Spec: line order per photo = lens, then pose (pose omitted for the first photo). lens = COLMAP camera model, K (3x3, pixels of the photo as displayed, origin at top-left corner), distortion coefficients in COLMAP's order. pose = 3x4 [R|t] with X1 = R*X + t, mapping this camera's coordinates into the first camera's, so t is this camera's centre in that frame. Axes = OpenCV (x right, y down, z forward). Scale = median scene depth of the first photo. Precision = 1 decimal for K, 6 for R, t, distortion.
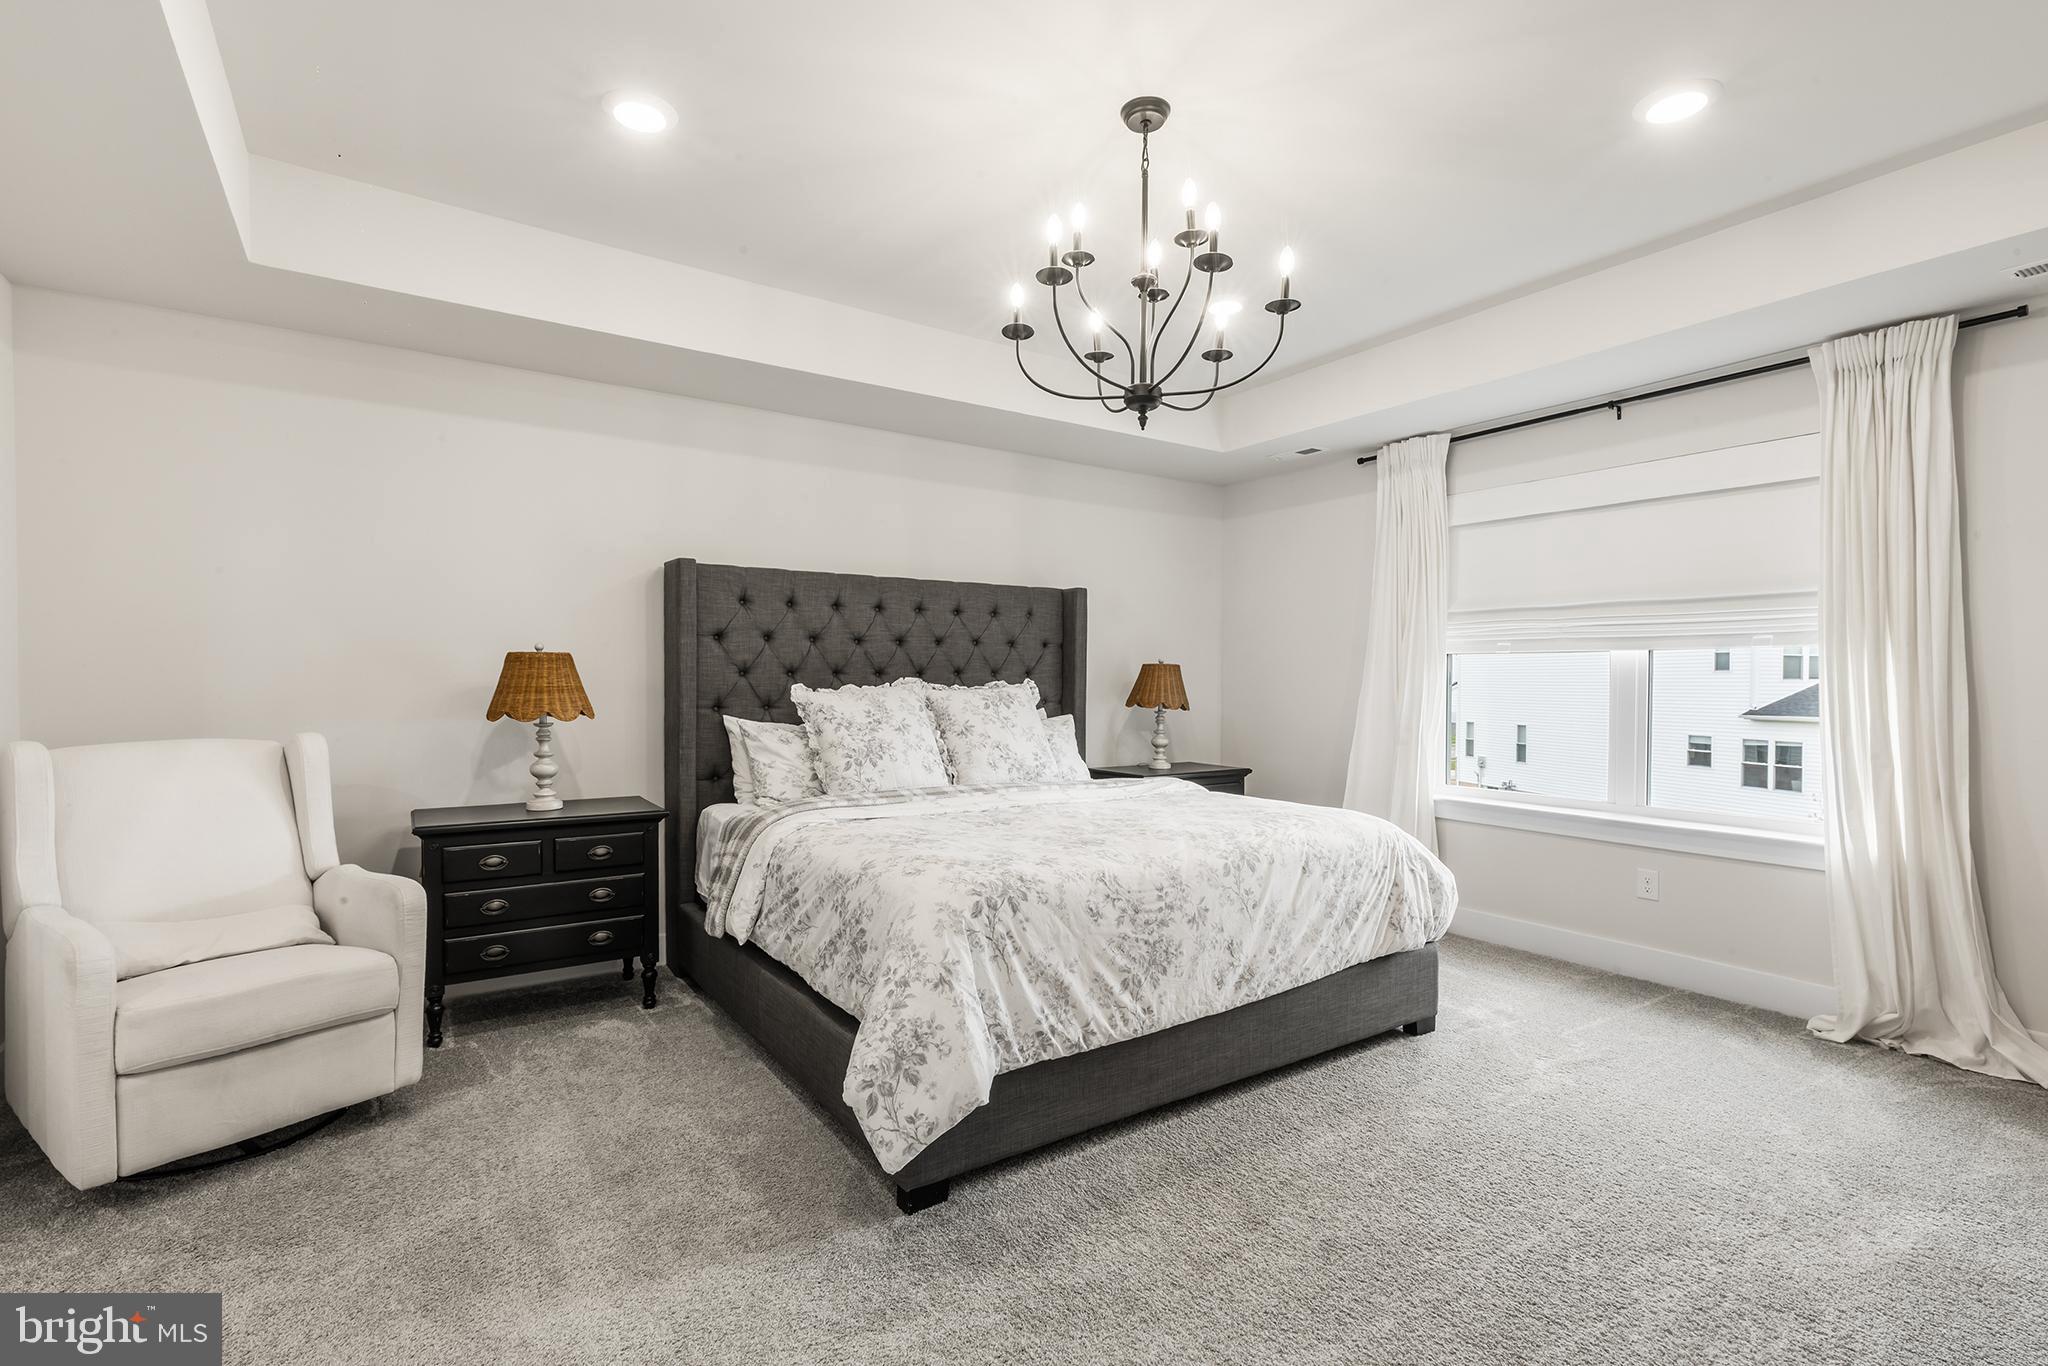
lens RADIAL K [[926.0, 0, 1038.0], [0, 926.0, 691.0], [0, 0, 1]] dist [0.028176, 0.000621]
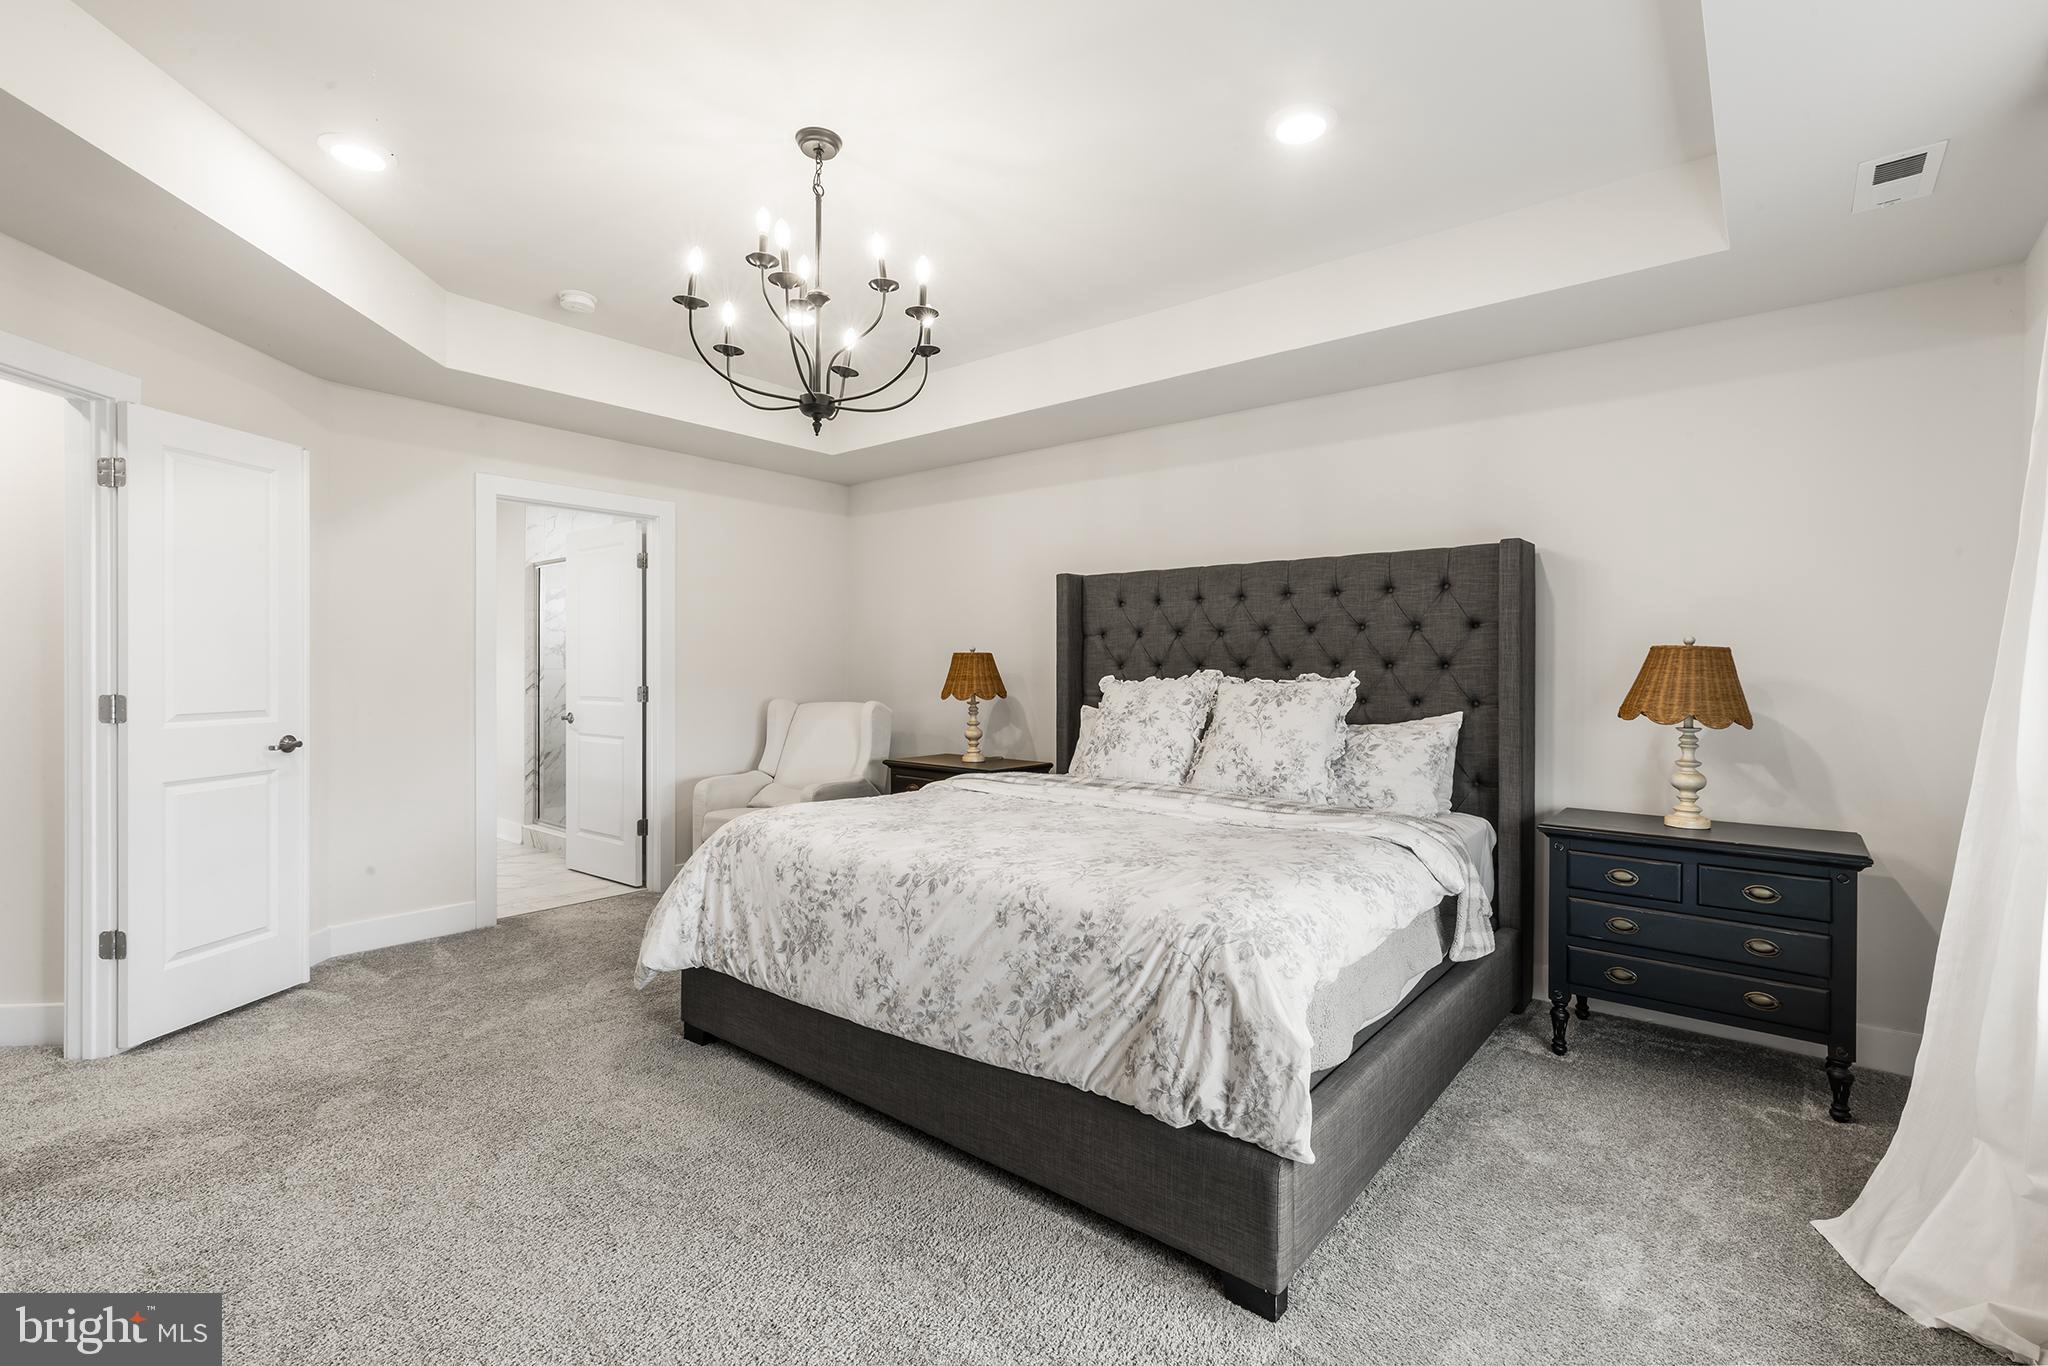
lens RADIAL K [[926.0, 0, 1034.5], [0, 926.0, 667.0], [0, 0, 1]] dist [0.028176, 0.000621]
pose [[0.284273, -0.005513, -0.958727, 0.976966], [-0.017127, 0.999795, -0.010828, -0.005613], [0.958590, 0.019498, 0.284120, 0.764012]]
